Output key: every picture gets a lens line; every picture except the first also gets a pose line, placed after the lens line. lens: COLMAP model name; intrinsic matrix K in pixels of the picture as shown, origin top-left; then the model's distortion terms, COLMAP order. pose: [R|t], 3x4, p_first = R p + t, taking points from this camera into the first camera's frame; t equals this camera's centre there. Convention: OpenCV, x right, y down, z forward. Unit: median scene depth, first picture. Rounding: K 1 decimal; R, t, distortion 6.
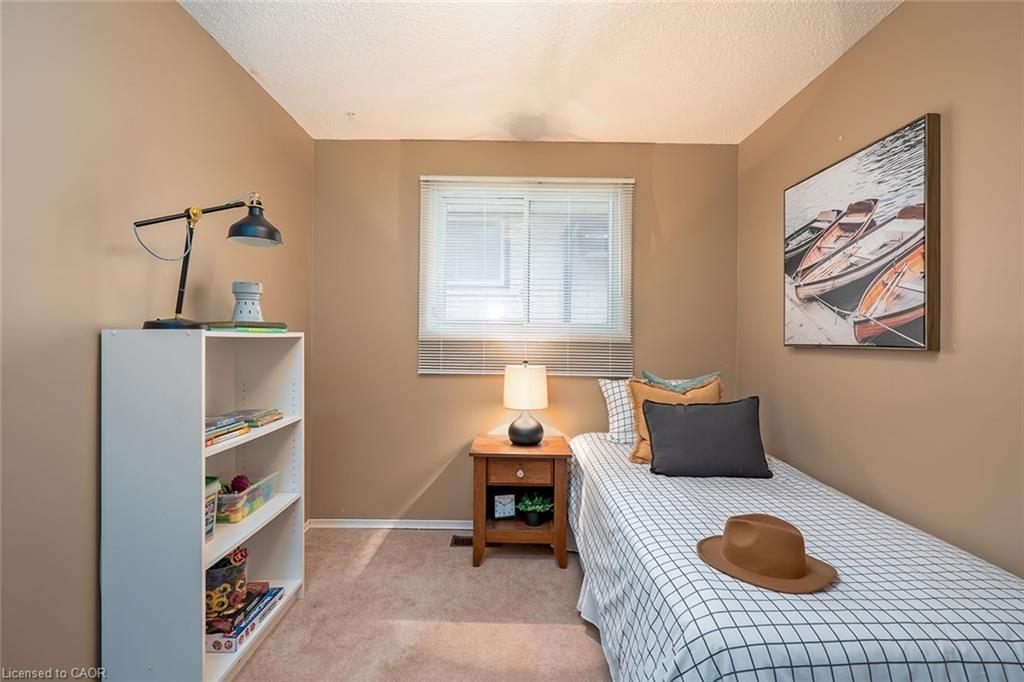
lens RADIAL K [[462.2, 0, 512.1], [0, 462.2, 336.4], [0, 0, 1]] dist [-0.012139, 0.000156]
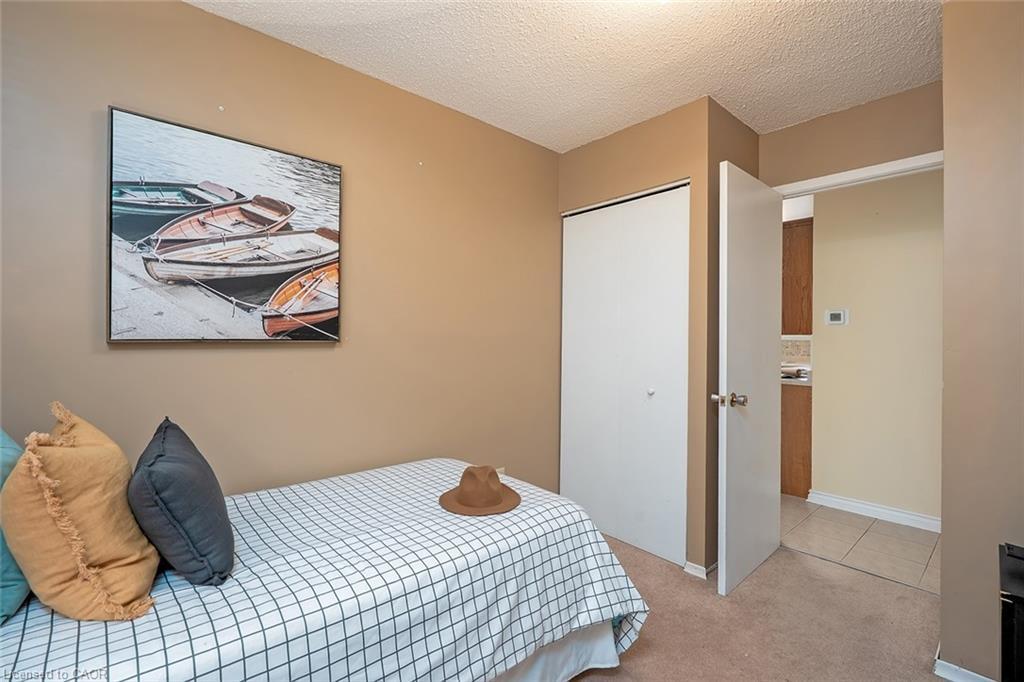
lens RADIAL K [[462.2, 0, 512.1], [0, 462.2, 336.4], [0, 0, 1]] dist [-0.012139, 0.000156]
pose [[-0.667356, -0.011875, 0.744644, -0.362367], [-0.017523, 0.999846, 0.000240, 0.003340], [-0.744533, -0.012888, -0.667462, 1.260993]]
